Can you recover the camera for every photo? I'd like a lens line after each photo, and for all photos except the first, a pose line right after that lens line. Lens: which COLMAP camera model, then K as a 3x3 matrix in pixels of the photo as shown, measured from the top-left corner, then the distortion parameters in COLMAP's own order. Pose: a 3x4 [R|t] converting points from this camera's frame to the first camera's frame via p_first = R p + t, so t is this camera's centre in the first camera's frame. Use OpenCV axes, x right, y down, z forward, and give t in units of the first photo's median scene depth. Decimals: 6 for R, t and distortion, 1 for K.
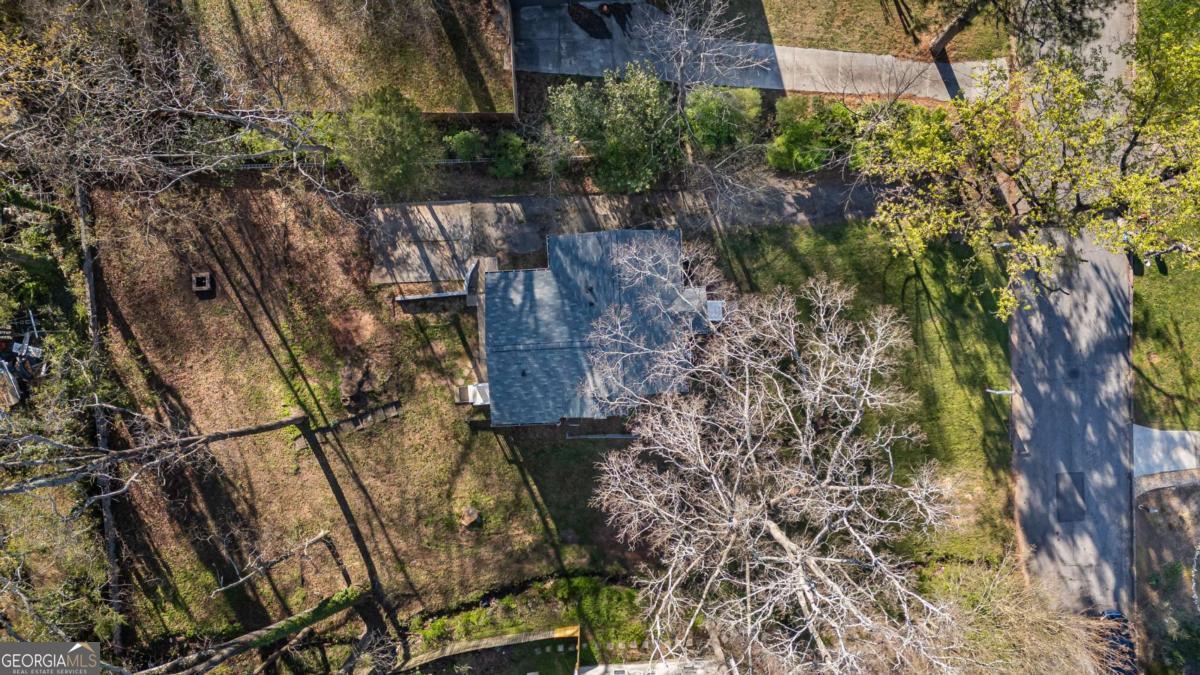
lens RADIAL K [[871.7, 0, 600.0], [0, 871.7, 337.5], [0, 0, 1]] dist [0.046885, 0.000453]
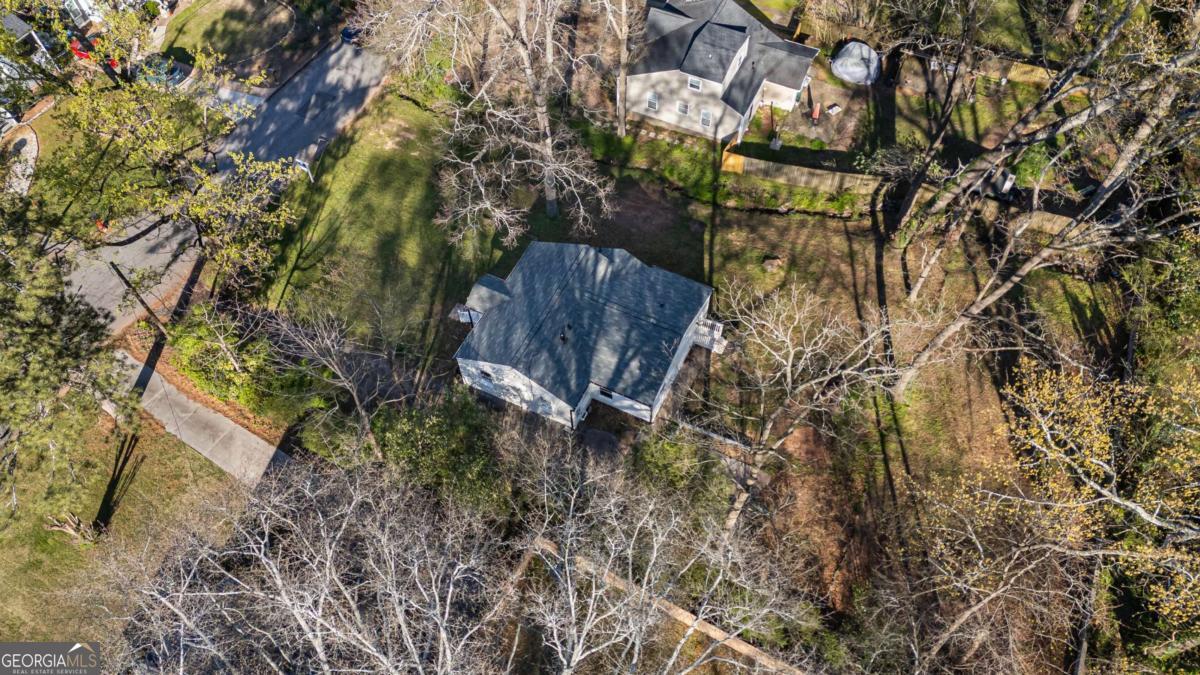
lens RADIAL K [[871.7, 0, 600.0], [0, 871.7, 337.5], [0, 0, 1]] dist [0.046885, 0.000453]
pose [[-0.874086, -0.393259, 0.285169, -0.300433], [0.485064, -0.738268, 0.468694, -0.453924], [0.026213, 0.548003, 0.836065, 0.160865]]
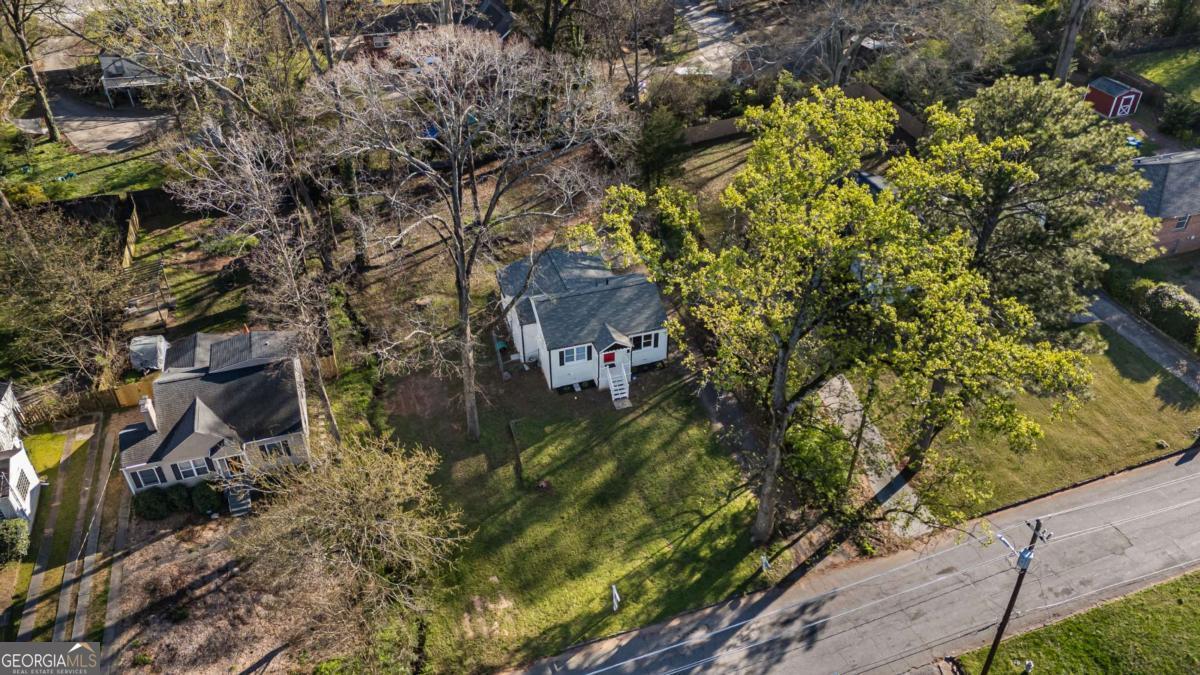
lens RADIAL K [[871.7, 0, 600.0], [0, 871.7, 337.5], [0, 0, 1]] dist [0.046885, 0.000453]
pose [[0.245466, 0.583095, -0.774433, 0.979866], [-0.969349, 0.139048, -0.202553, 0.216381], [-0.010425, 0.800416, 0.599354, 0.234824]]
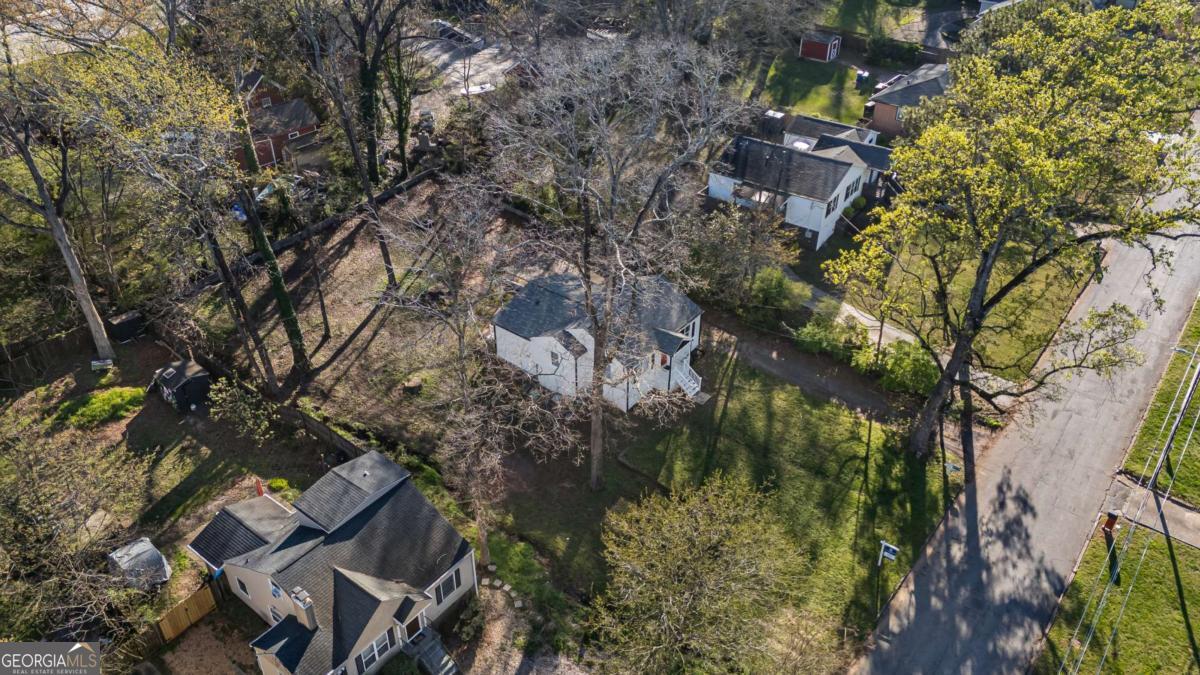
lens RADIAL K [[871.7, 0, 600.0], [0, 871.7, 337.5], [0, 0, 1]] dist [0.046885, 0.000453]
pose [[0.749780, 0.384678, -0.538379, 0.628938], [-0.661360, 0.410099, -0.628030, 0.732871], [-0.020801, 0.826947, 0.561895, 0.294563]]
